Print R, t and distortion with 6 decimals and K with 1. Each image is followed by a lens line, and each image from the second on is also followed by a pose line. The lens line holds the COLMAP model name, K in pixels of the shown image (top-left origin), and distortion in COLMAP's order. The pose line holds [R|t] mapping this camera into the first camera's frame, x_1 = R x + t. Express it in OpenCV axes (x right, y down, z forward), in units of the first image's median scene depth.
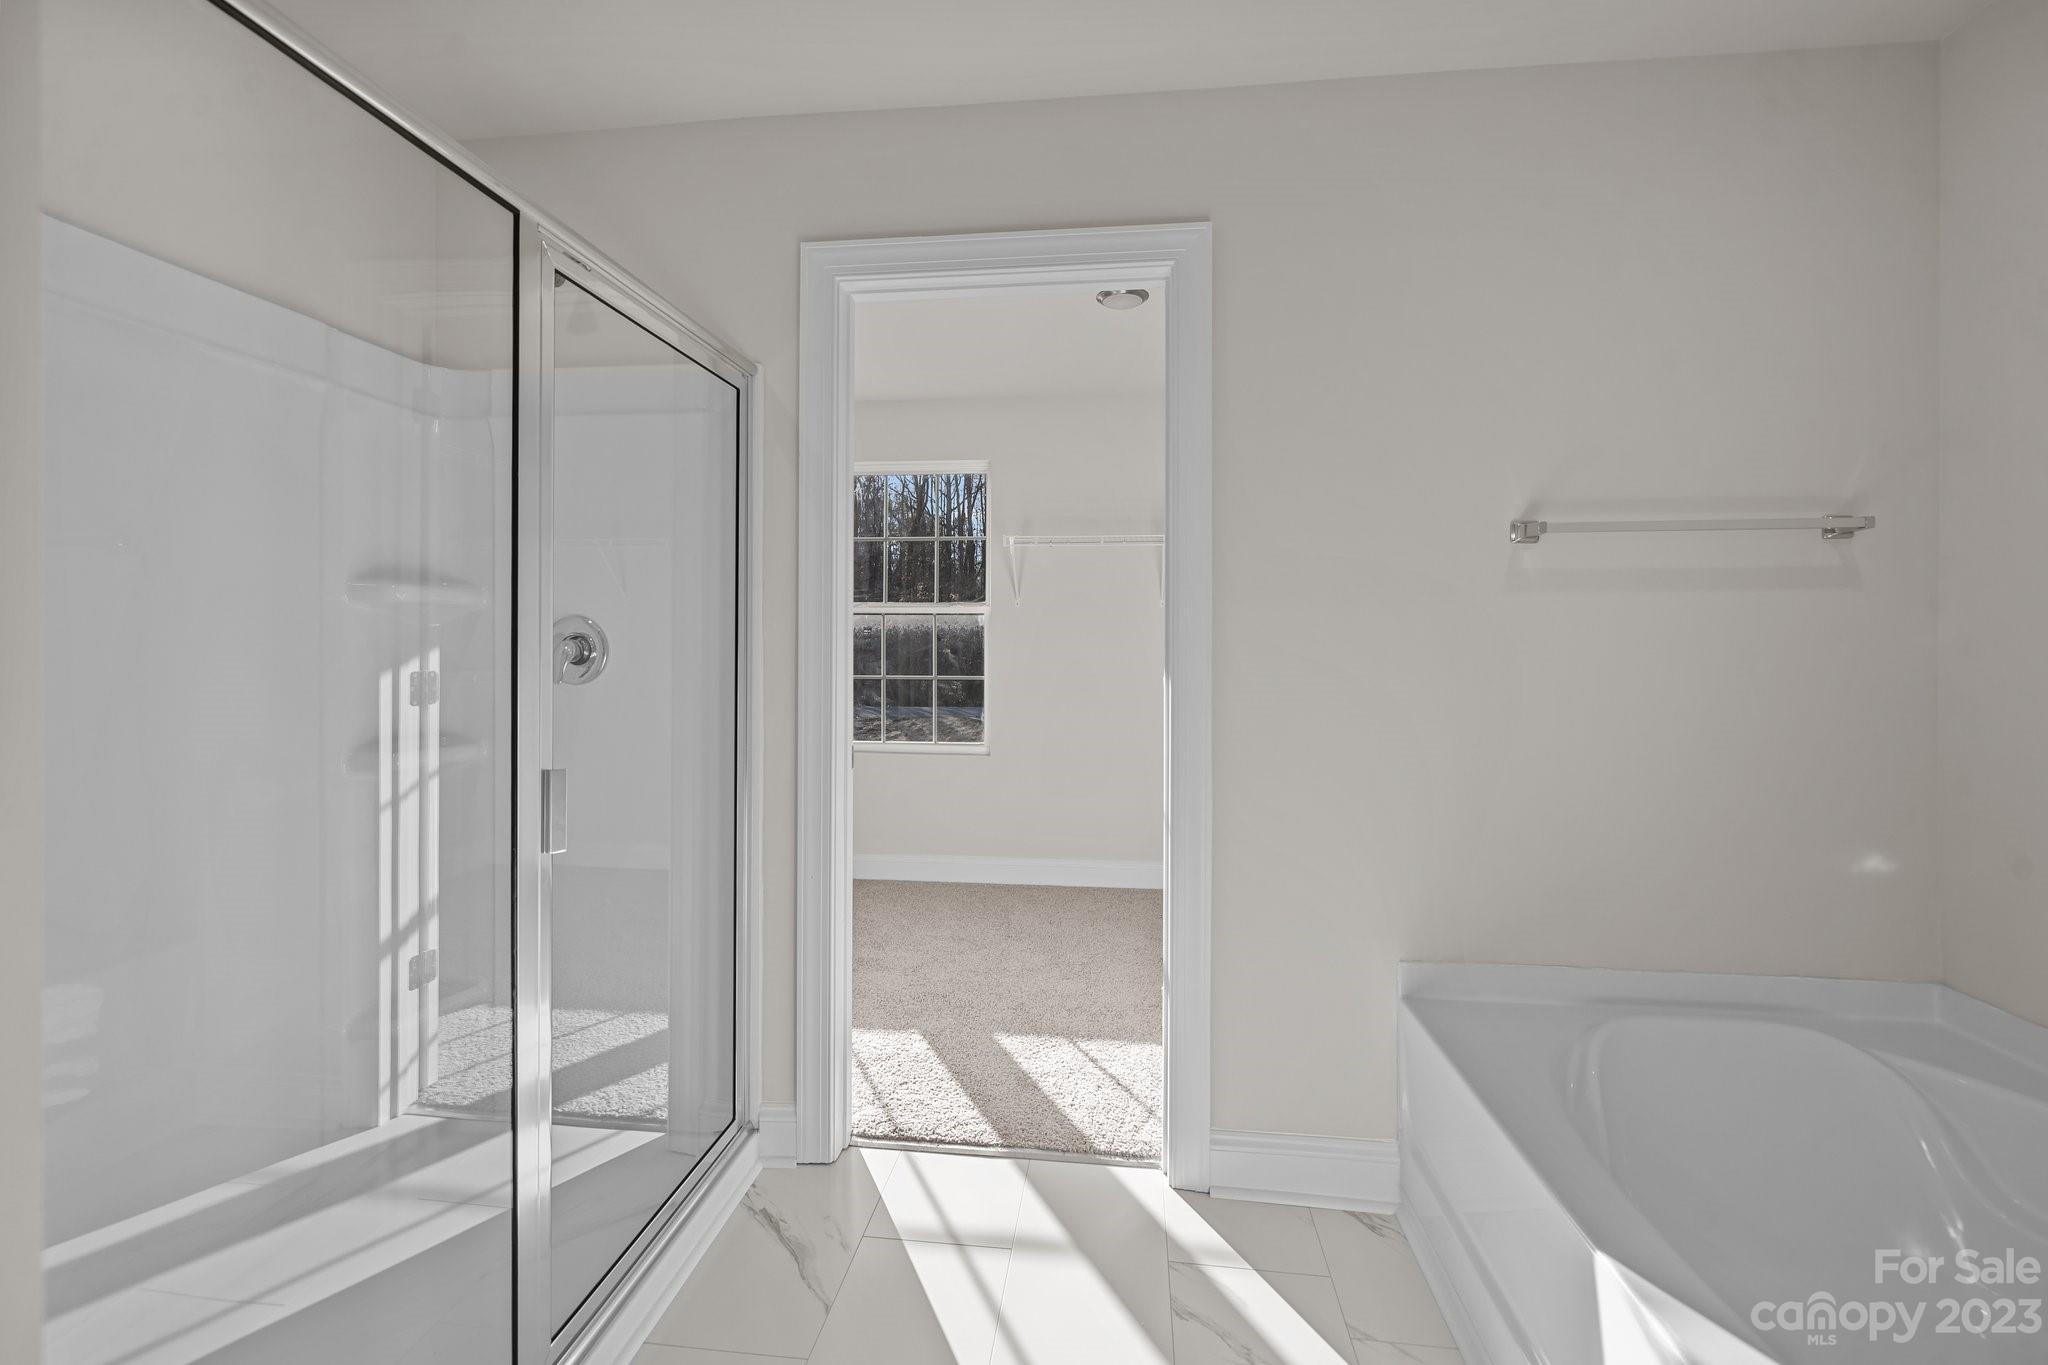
lens RADIAL K [[794.2, 0, 1019.1], [0, 794.2, 667.2], [0, 0, 1]] dist [-0.017330, -0.000124]
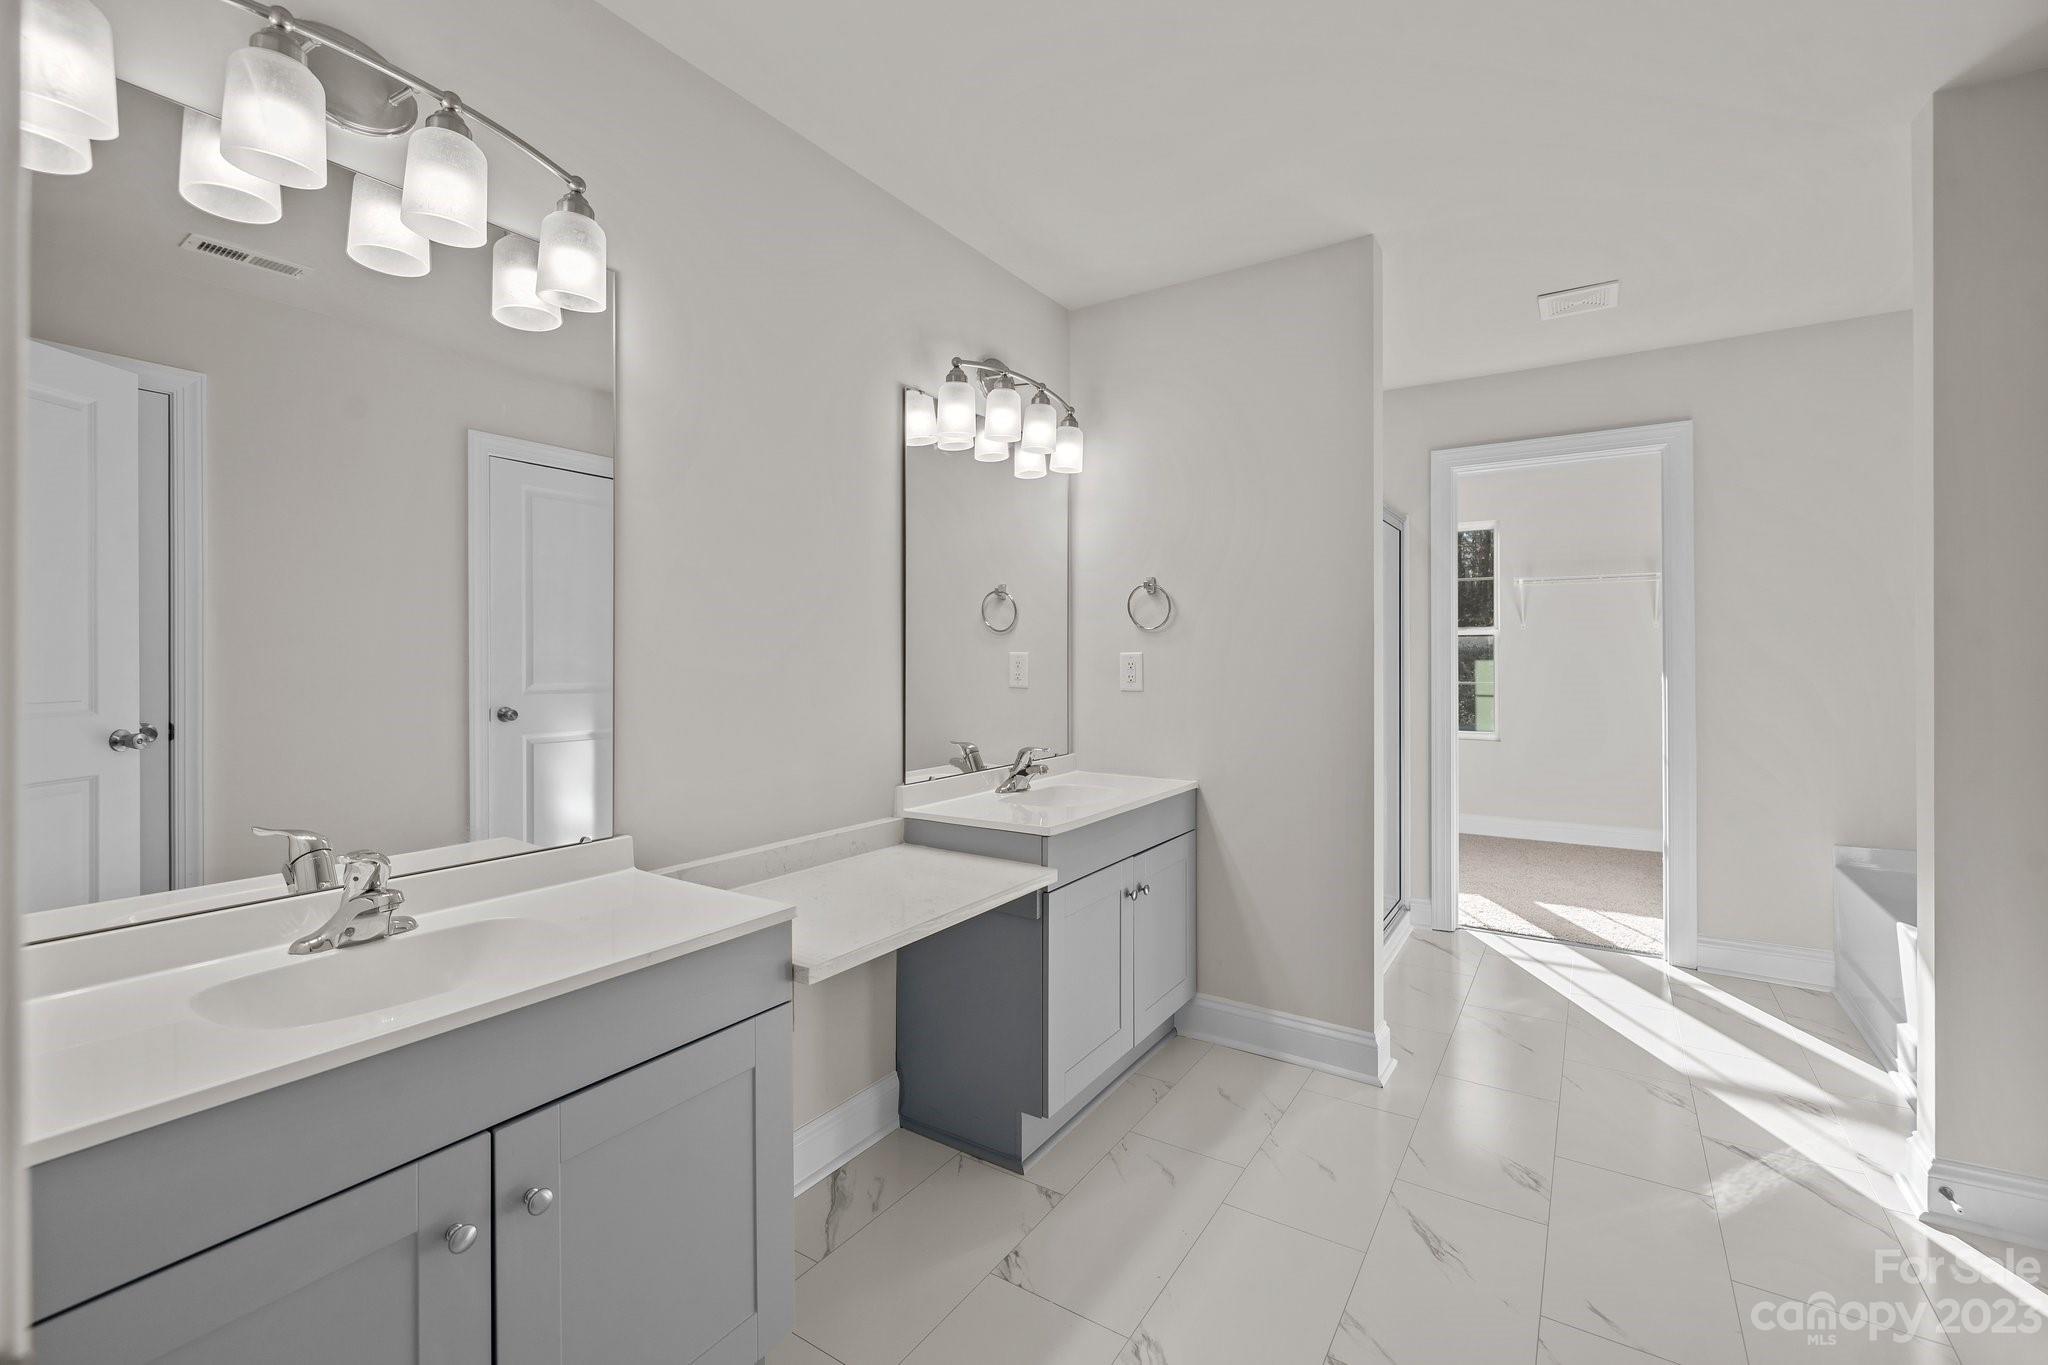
lens RADIAL K [[866.1, 0, 1027.0], [0, 866.1, 655.1], [0, 0, 1]] dist [-0.001138, -0.000362]
pose [[0.900484, -0.002404, -0.434882, -0.247476], [-0.012627, 0.999419, -0.031670, 0.040174], [0.434706, 0.034010, 0.899930, -1.321005]]
